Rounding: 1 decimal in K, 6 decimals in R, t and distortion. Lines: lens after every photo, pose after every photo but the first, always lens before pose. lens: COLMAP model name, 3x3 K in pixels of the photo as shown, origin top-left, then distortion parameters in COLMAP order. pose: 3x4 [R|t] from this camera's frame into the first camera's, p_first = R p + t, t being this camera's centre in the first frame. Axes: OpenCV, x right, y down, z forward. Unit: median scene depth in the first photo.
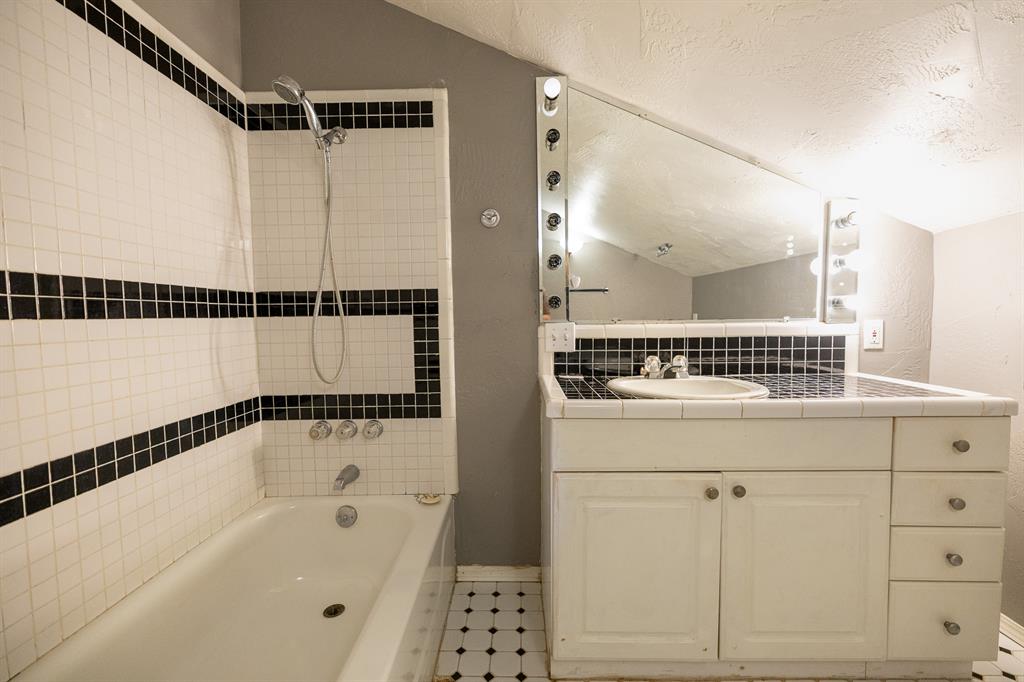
lens RADIAL K [[432.7, 0, 513.2], [0, 432.7, 338.6], [0, 0, 1]] dist [0.001002, 0.000152]
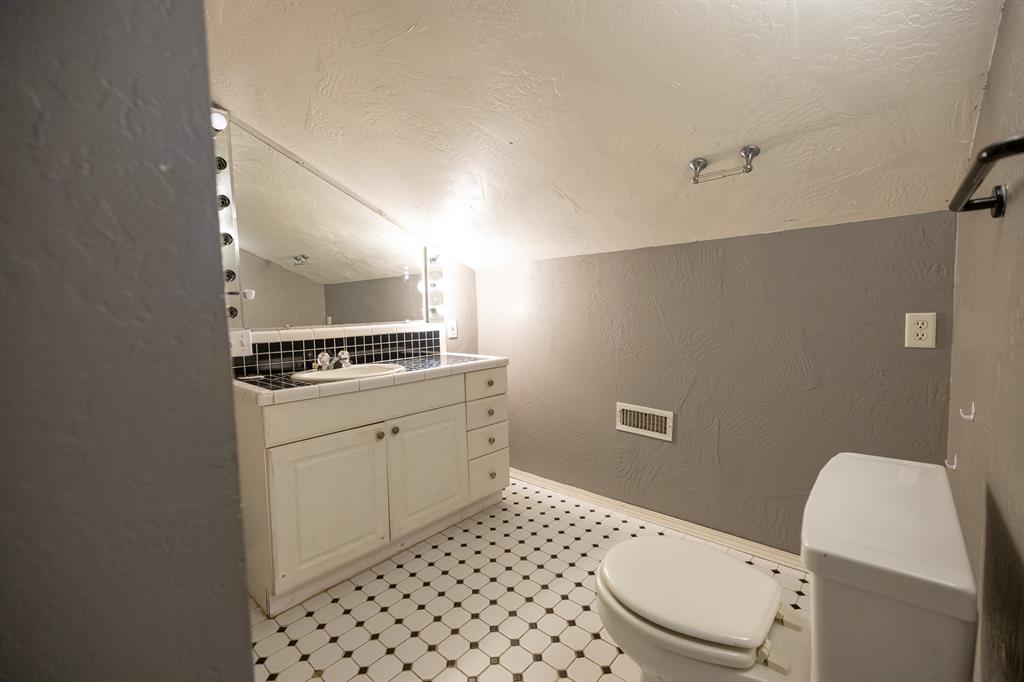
lens RADIAL K [[432.7, 0, 513.5], [0, 432.7, 338.5], [0, 0, 1]] dist [0.001002, 0.000152]
pose [[0.664817, -0.059569, 0.744627, -0.254970], [0.059204, 0.997882, 0.026971, -0.003823], [-0.744656, 0.026154, 0.666936, -0.286041]]
